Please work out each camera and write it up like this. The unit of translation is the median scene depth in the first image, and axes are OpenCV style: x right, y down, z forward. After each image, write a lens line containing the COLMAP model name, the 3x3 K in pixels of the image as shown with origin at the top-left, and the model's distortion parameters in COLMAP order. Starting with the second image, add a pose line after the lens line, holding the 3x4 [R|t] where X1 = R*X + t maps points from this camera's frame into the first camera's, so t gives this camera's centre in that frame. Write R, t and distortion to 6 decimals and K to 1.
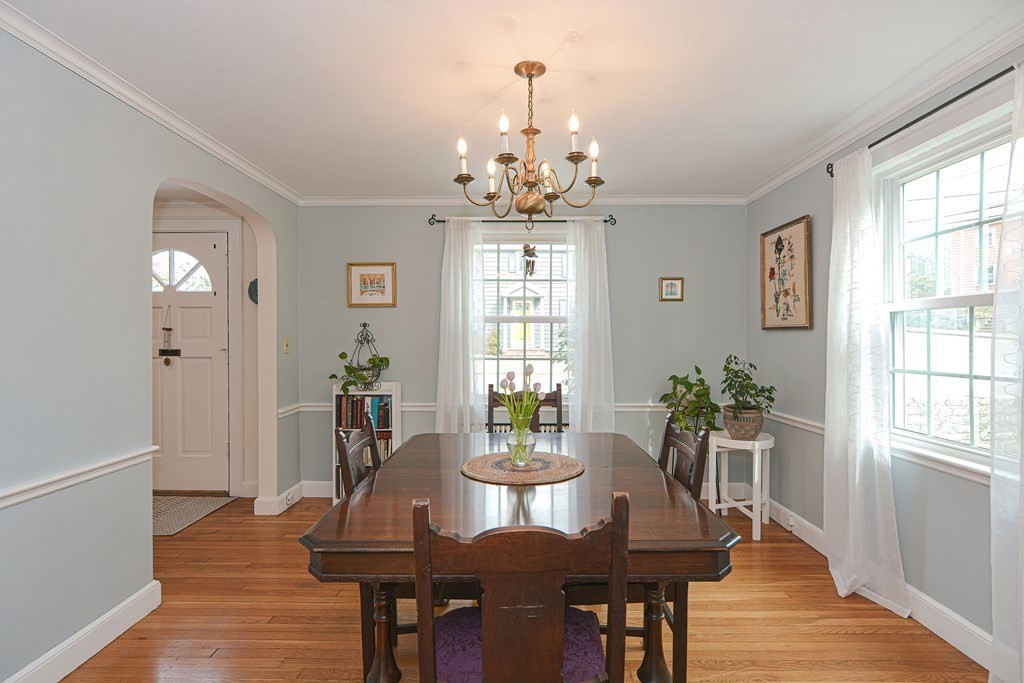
lens RADIAL K [[520.8, 0, 515.0], [0, 520.8, 336.0], [0, 0, 1]] dist [-0.005634, 0.000628]
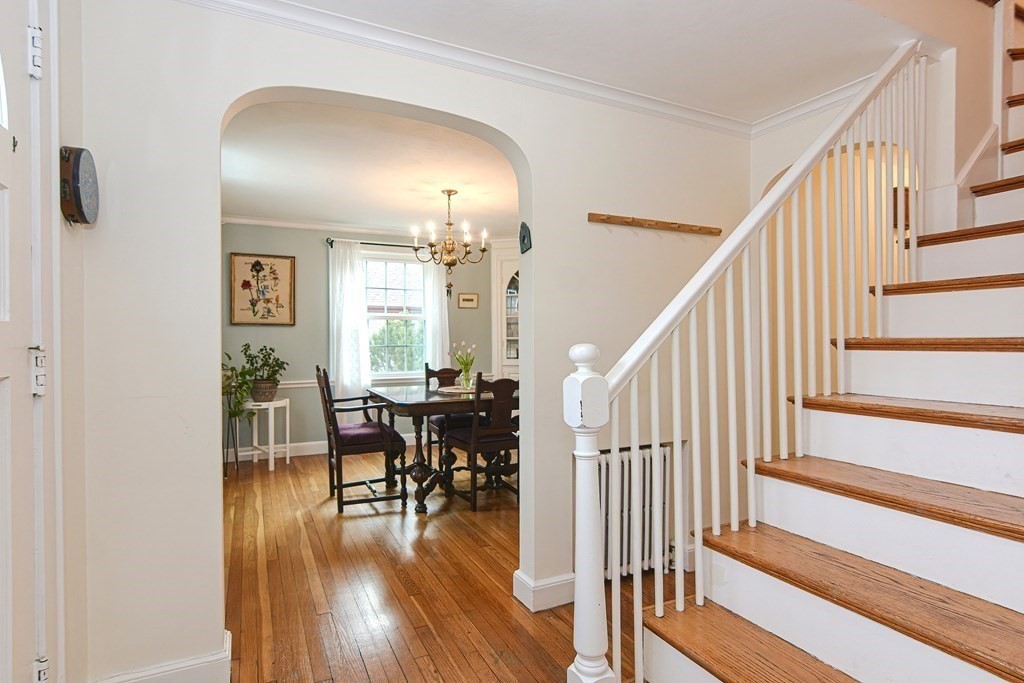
lens RADIAL K [[520.8, 0, 515.0], [0, 520.8, 336.0], [0, 0, 1]] dist [-0.005634, 0.000628]
pose [[-0.455218, 0.000574, 0.890380, -1.135950], [-0.004222, 0.999987, -0.002803, 0.019765], [-0.890370, -0.005035, -0.455210, 1.042611]]
